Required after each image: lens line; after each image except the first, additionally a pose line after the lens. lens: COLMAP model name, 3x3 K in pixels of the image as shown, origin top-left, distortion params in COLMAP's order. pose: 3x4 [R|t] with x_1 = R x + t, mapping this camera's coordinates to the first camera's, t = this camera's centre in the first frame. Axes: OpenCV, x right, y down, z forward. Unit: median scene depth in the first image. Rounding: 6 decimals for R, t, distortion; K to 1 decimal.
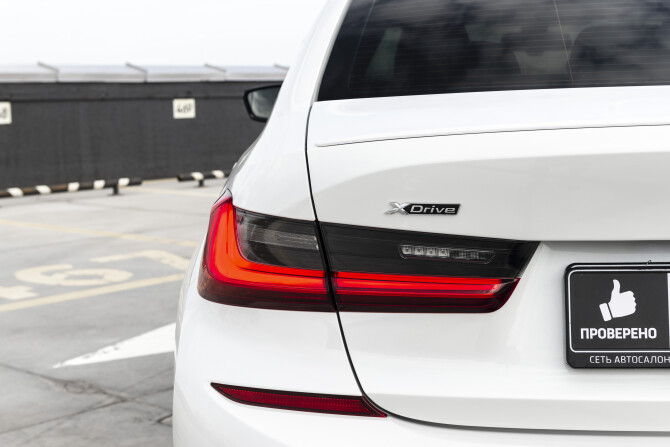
lens RADIAL K [[1162.5, 0, 335.7], [0, 1162.5, 221.0], [0, 0, 1]] dist [0.064308, 0.000000]
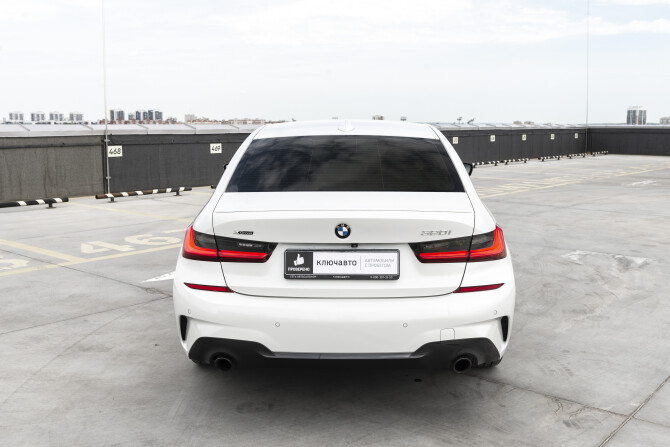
lens RADIAL K [[683.0, 0, 342.7], [0, 683.0, 237.1], [0, 0, 1]] dist [-0.014048, 0.000000]
pose [[0.998995, 0.014971, 0.042250, 0.267646], [-0.016955, 0.998752, 0.046980, -0.091771], [-0.041494, -0.047650, 0.998002, -0.975009]]
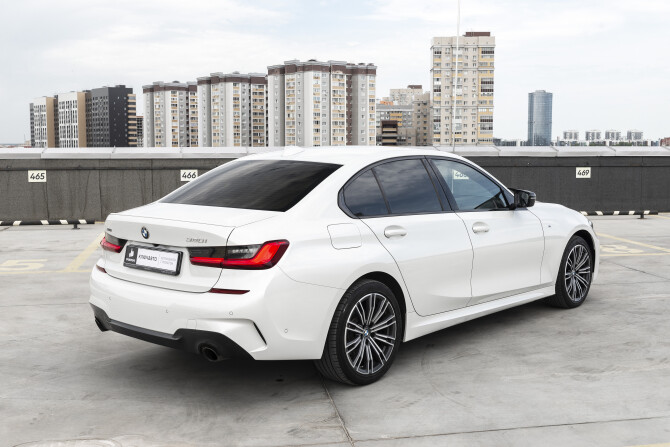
lens RADIAL K [[773.3, 0, 347.3], [0, 773.3, 233.1], [0, 0, 1]] dist [-0.025999, 0.000000]
pose [[0.797021, 0.089176, -0.597332, 2.576060], [-0.085692, 0.995731, 0.034315, -0.176993], [0.597841, 0.023837, 0.801260, -0.885281]]
